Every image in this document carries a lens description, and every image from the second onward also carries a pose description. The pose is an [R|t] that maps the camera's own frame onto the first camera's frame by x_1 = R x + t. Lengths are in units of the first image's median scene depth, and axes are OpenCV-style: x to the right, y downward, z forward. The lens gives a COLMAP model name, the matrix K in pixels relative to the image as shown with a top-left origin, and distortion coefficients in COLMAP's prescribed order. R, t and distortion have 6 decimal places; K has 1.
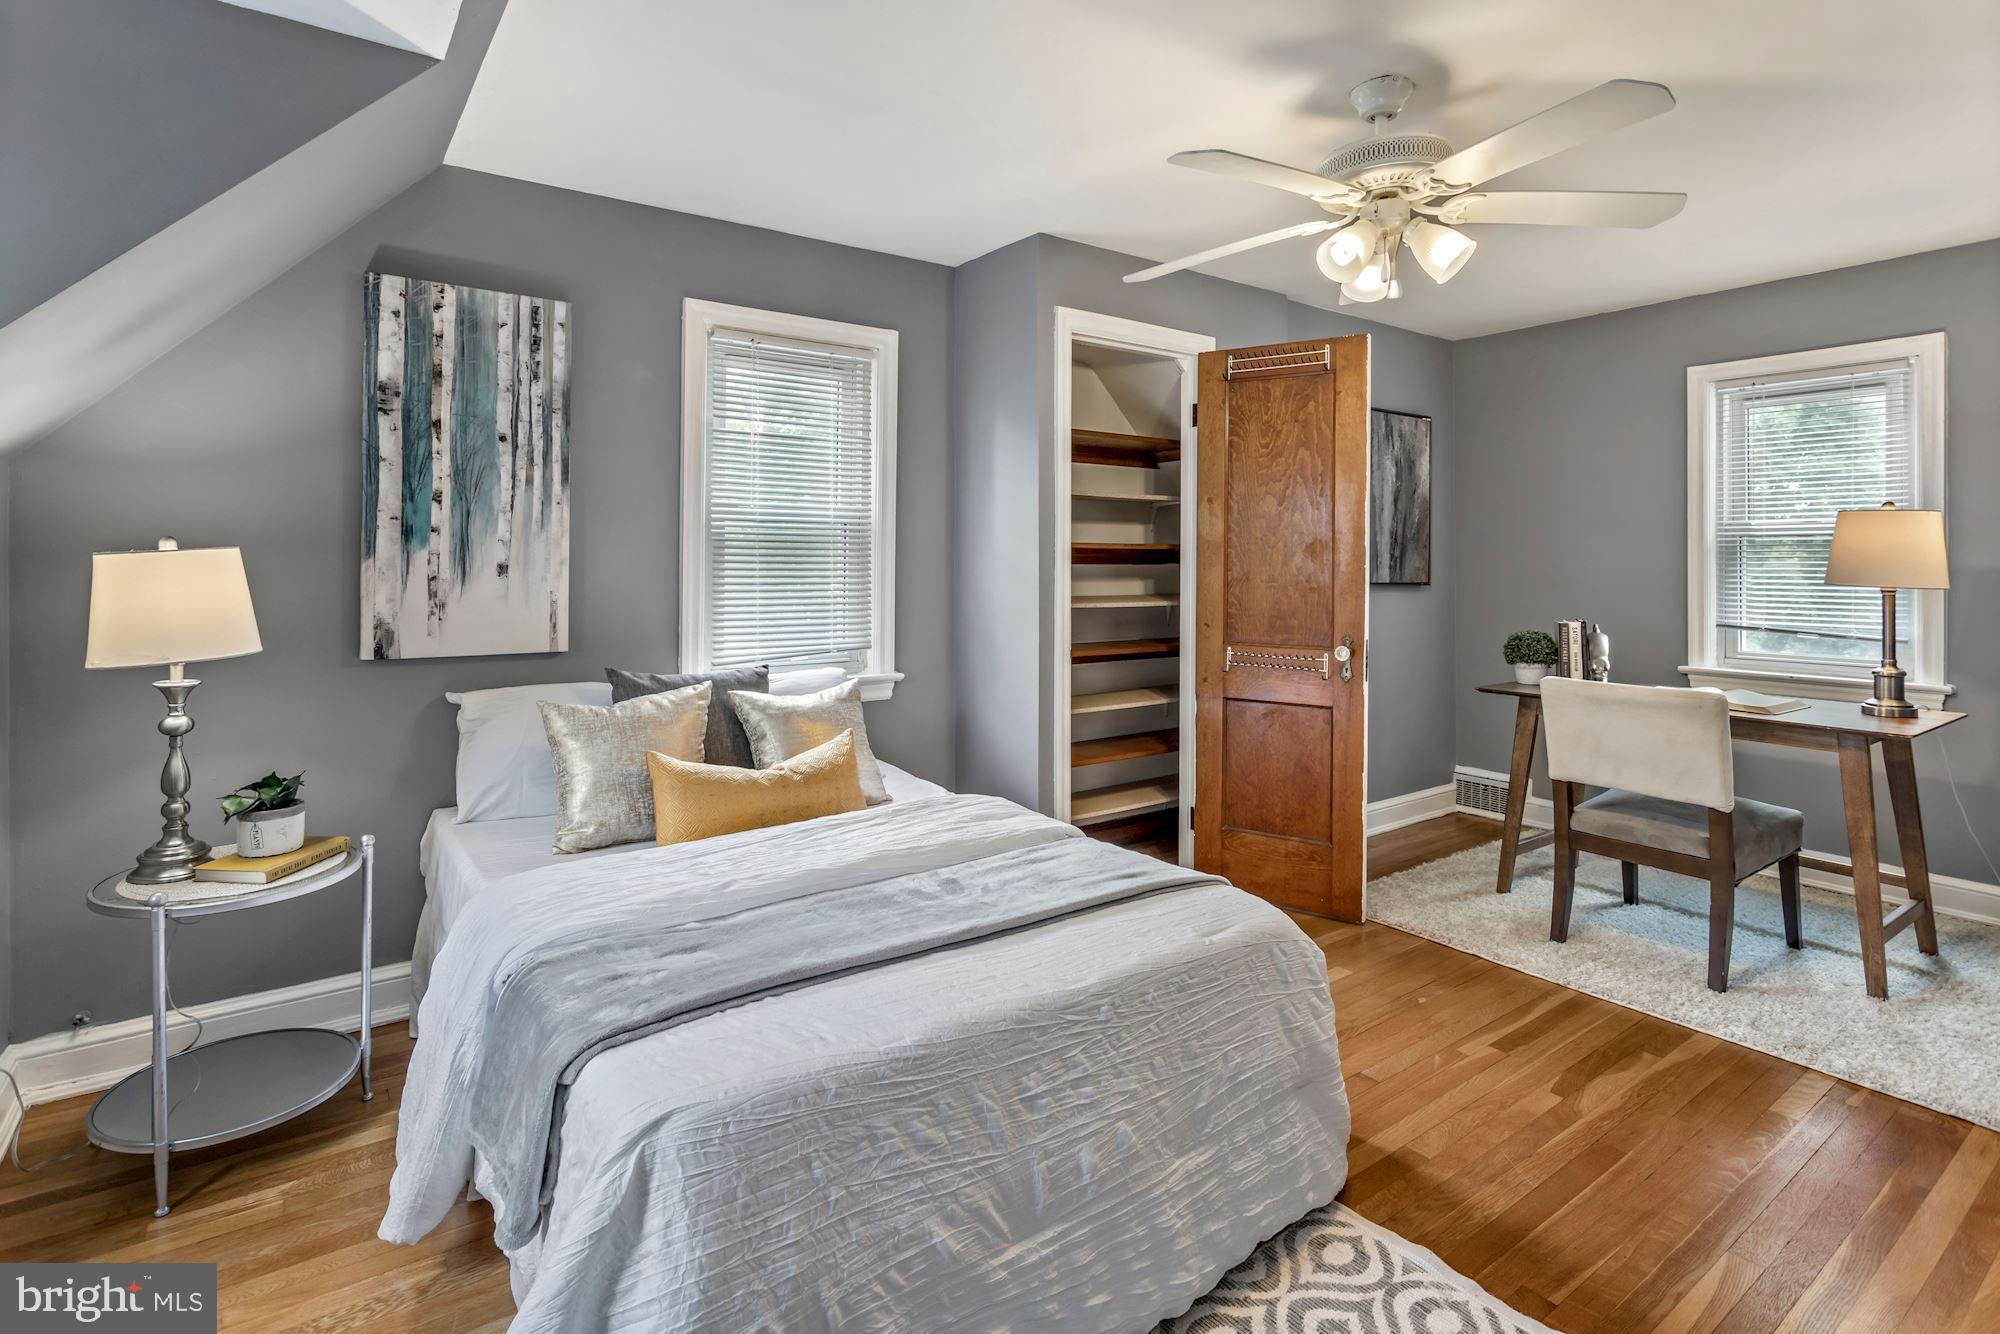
lens RADIAL K [[985.1, 0, 999.9], [0, 985.1, 563.0], [0, 0, 1]] dist [0.011066, -0.000329]
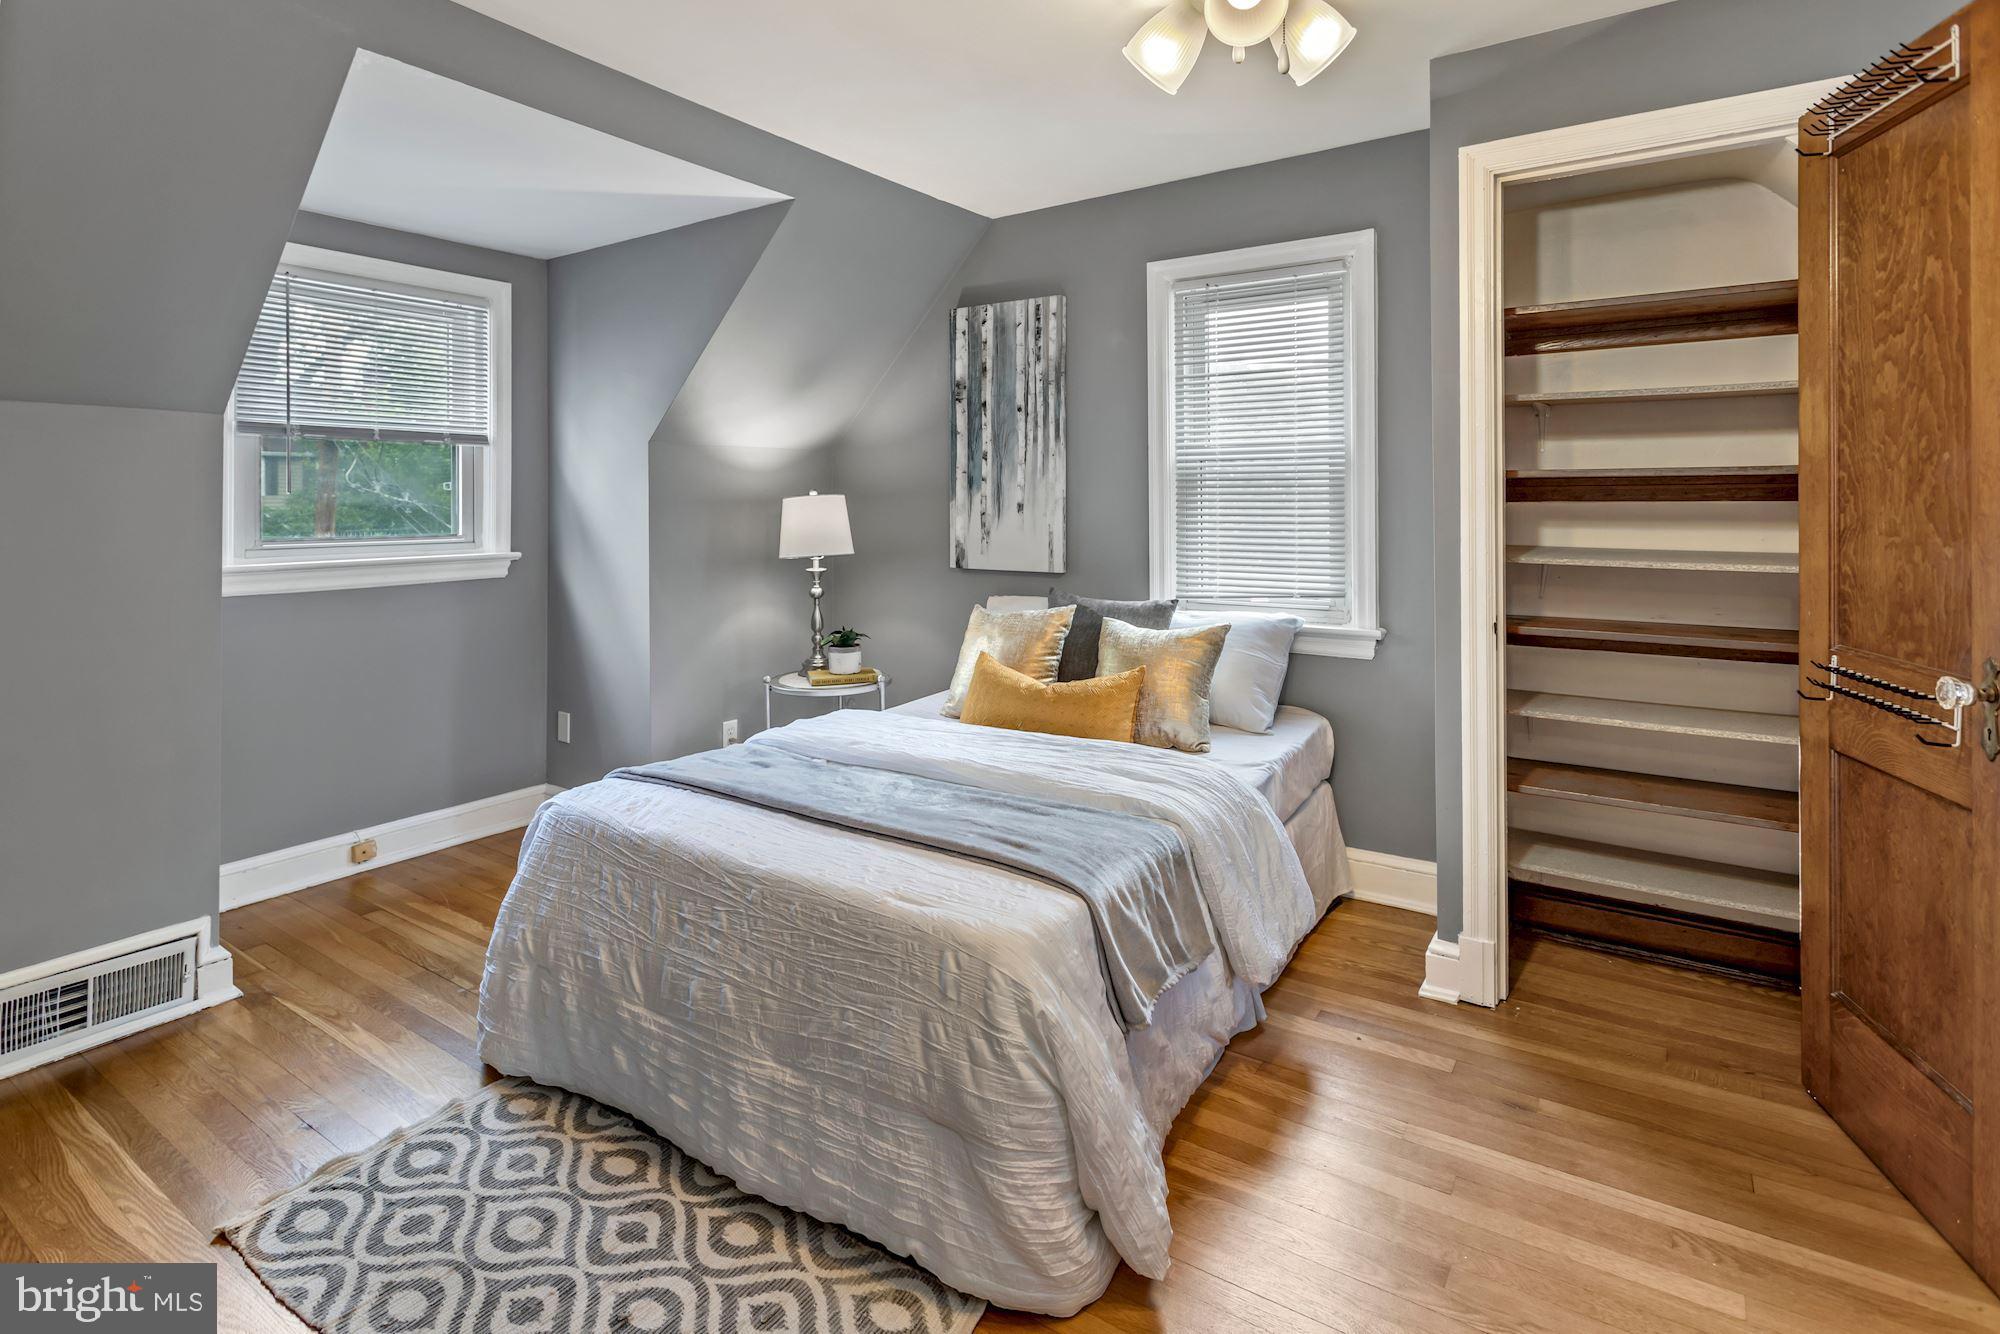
lens RADIAL K [[1000.0, 0, 1000.2], [0, 1000.0, 498.0], [0, 0, 1]] dist [-0.001339, -0.000547]
pose [[0.345124, -0.008364, -0.938520, 0.778650], [0.002741, 0.999965, -0.007904, 0.004623], [0.938553, 0.000156, 0.345135, 0.524997]]
